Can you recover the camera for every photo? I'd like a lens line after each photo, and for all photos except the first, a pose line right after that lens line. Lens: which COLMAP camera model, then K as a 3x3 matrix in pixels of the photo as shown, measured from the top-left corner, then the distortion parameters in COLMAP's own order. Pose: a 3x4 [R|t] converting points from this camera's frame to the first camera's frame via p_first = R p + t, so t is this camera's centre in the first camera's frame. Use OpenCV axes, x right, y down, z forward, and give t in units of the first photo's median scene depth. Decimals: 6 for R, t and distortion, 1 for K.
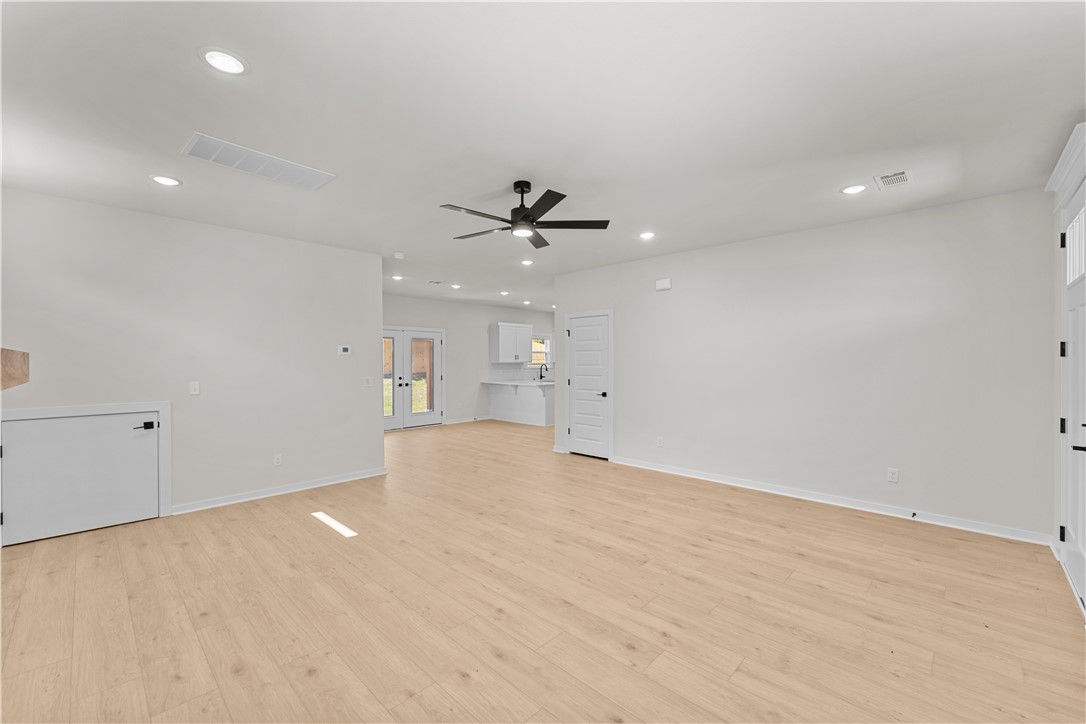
lens RADIAL K [[441.4, 0, 522.6], [0, 441.4, 368.0], [0, 0, 1]] dist [0.001243, -0.000438]
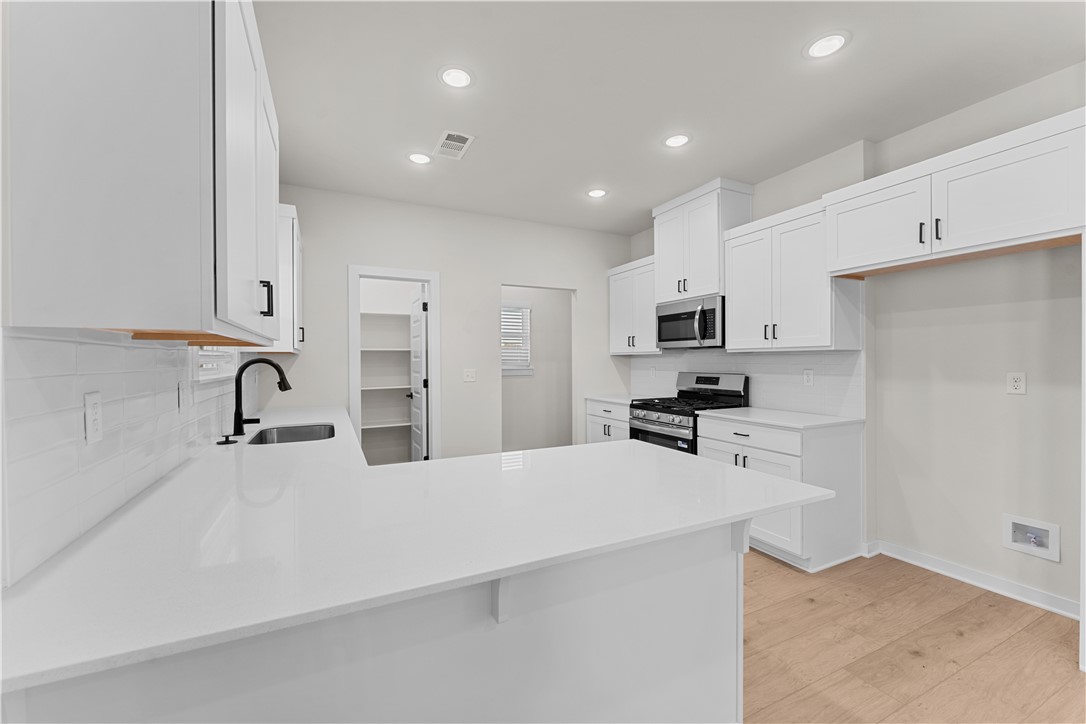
lens RADIAL K [[441.4, 0, 565.9], [0, 441.4, 358.7], [0, 0, 1]] dist [0.001243, -0.000438]
pose [[0.289229, 0.008969, 0.957218, -0.306022], [0.019696, 0.999689, -0.015319, -0.007375], [-0.957057, 0.023284, 0.288962, 2.472935]]
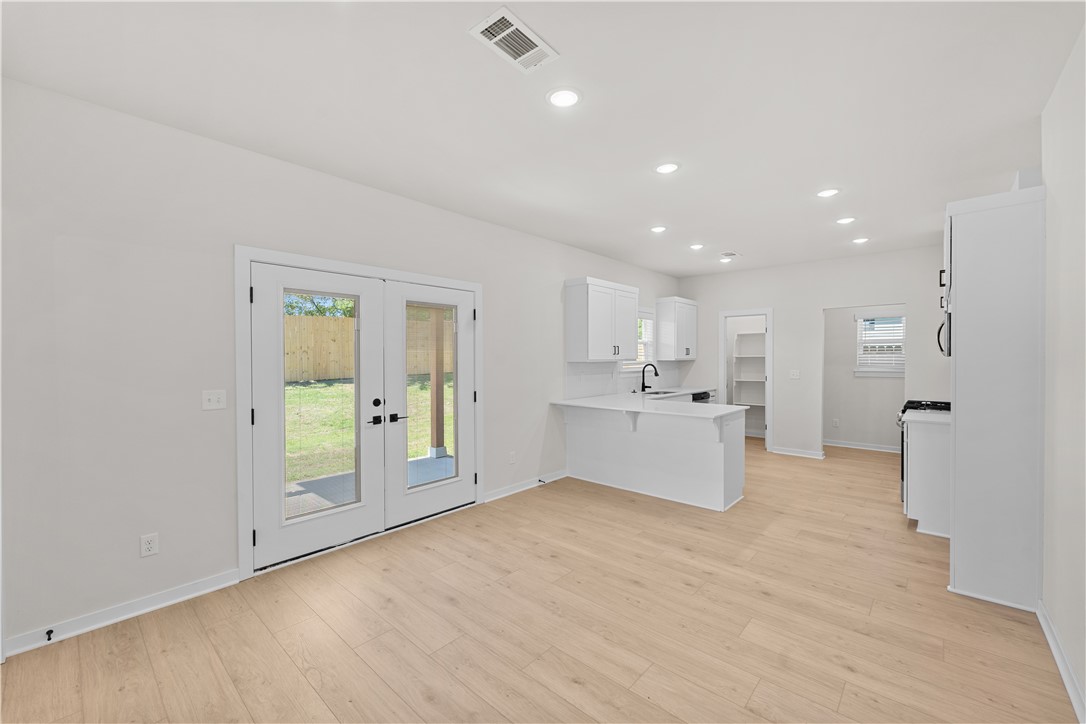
lens RADIAL K [[441.4, 0, 522.0], [0, 441.4, 360.2], [0, 0, 1]] dist [0.001243, -0.000438]
pose [[0.999472, 0.001165, 0.032466, -0.378066], [-0.000782, 0.999930, -0.011820, -0.019561], [-0.032478, 0.011789, 0.999403, 1.417883]]
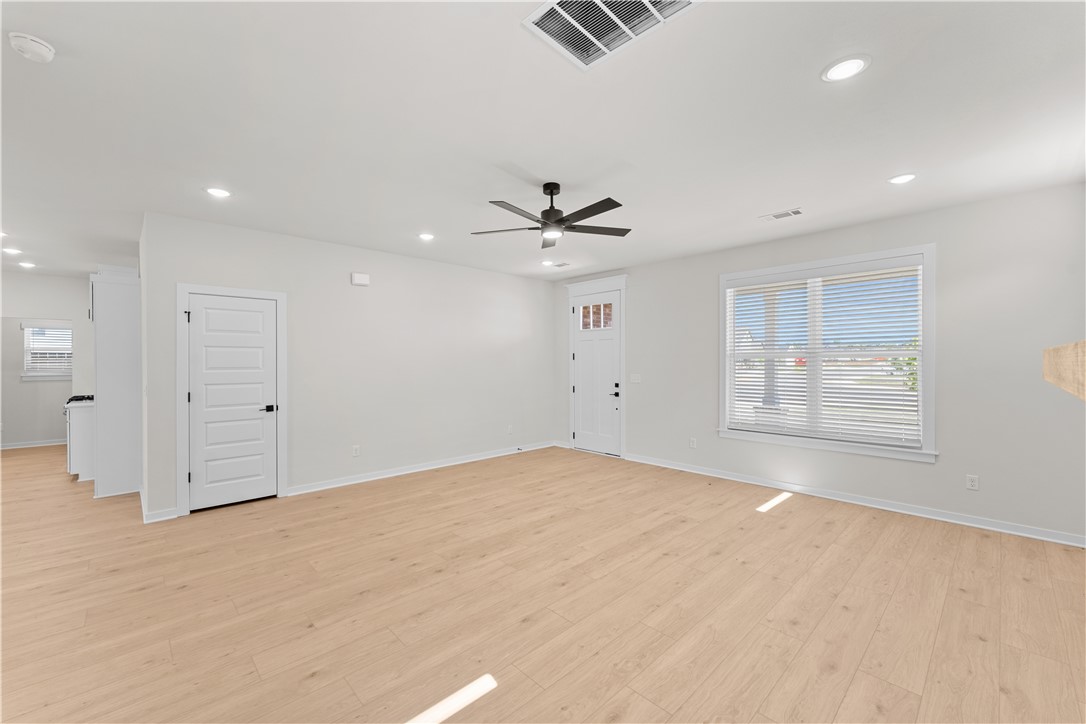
lens RADIAL K [[441.4, 0, 554.7], [0, 441.4, 359.2], [0, 0, 1]] dist [0.001243, -0.000438]
pose [[0.007255, 0.006874, 0.999950, -0.867342], [0.020284, 0.999770, -0.007020, -0.010161], [-0.999768, 0.020334, 0.007114, 0.841782]]
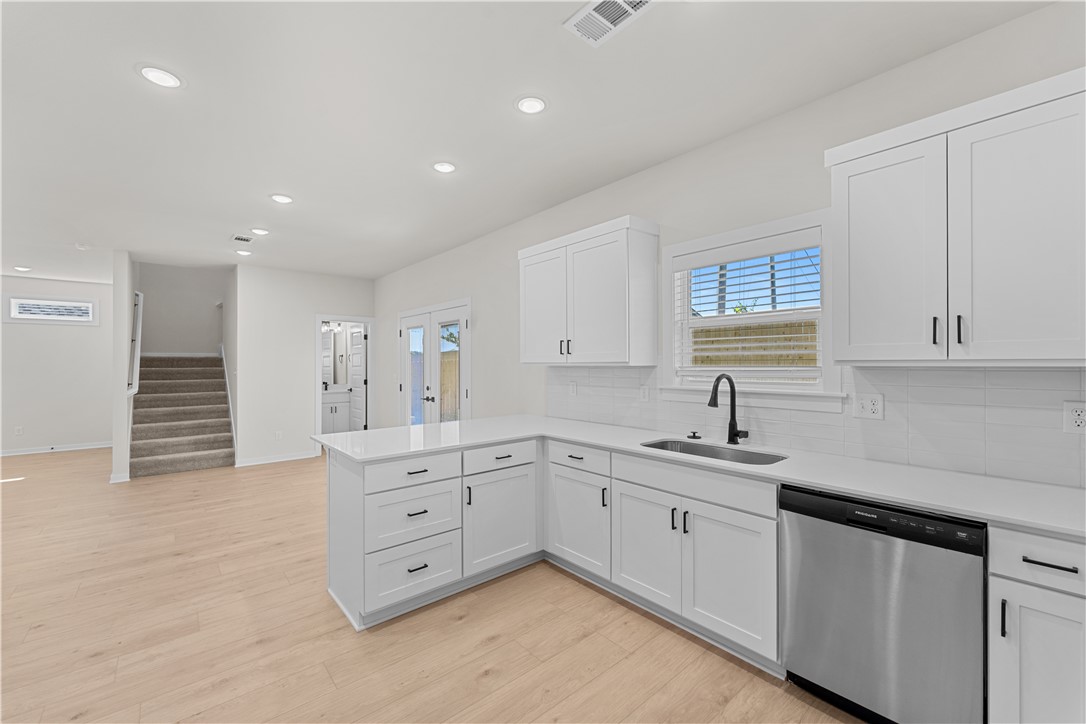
lens RADIAL K [[441.4, 0, 553.7], [0, 441.4, 362.1], [0, 0, 1]] dist [0.001243, -0.000438]
pose [[-0.064207, -0.003485, -0.997931, 0.800183], [-0.014944, 0.999885, -0.002530, -0.037271], [0.997825, 0.014751, -0.064251, 2.836238]]
